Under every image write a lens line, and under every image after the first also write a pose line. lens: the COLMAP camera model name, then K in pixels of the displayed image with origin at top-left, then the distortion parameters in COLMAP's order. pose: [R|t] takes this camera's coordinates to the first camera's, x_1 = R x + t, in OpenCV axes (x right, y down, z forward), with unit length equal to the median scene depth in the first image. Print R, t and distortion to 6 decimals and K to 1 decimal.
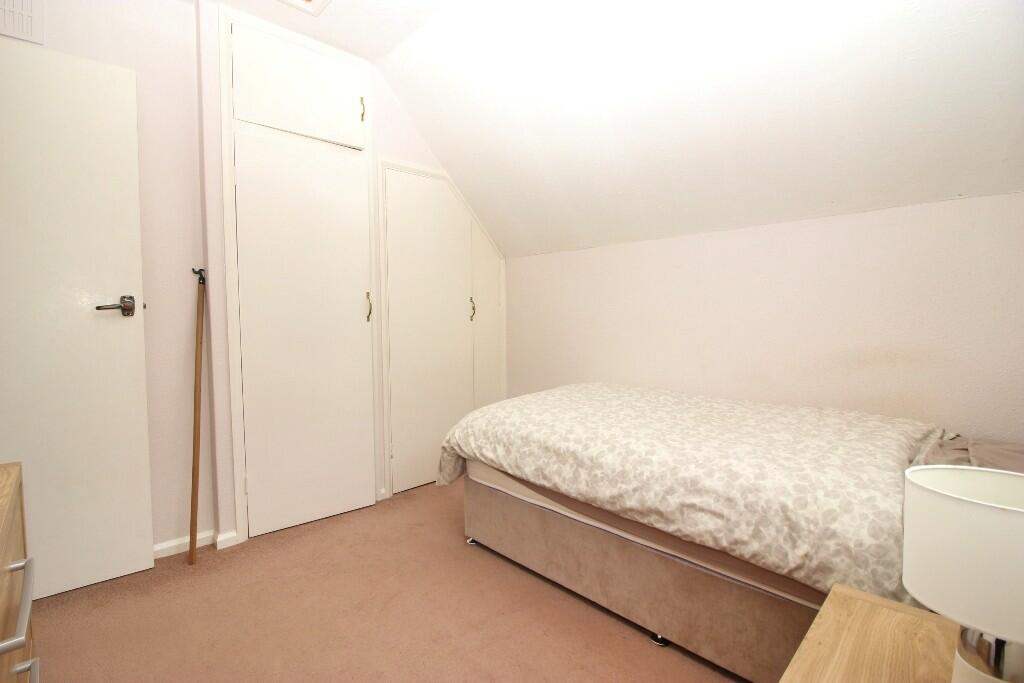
lens RADIAL K [[479.2, 0, 511.1], [0, 479.2, 338.4], [0, 0, 1]] dist [-0.001042, -0.000170]
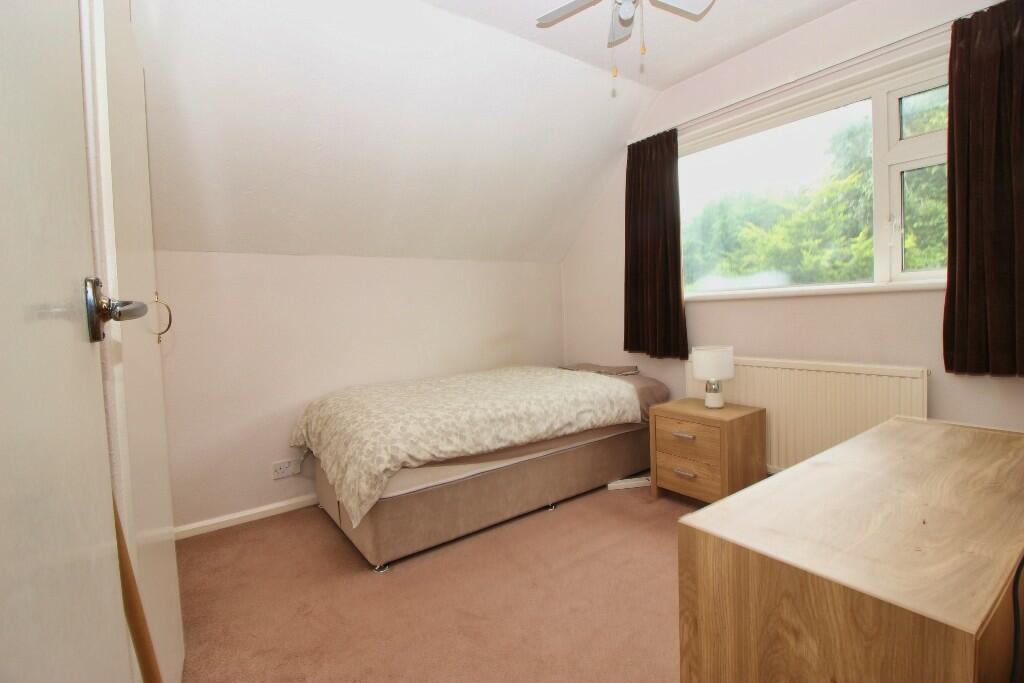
lens RADIAL K [[479.2, 0, 509.6], [0, 479.2, 337.8], [0, 0, 1]] dist [-0.001042, -0.000170]
pose [[0.162549, -0.064307, 0.984603, -1.334752], [0.093915, 0.994352, 0.049440, -0.060677], [-0.982221, 0.084432, 0.167671, 0.805699]]
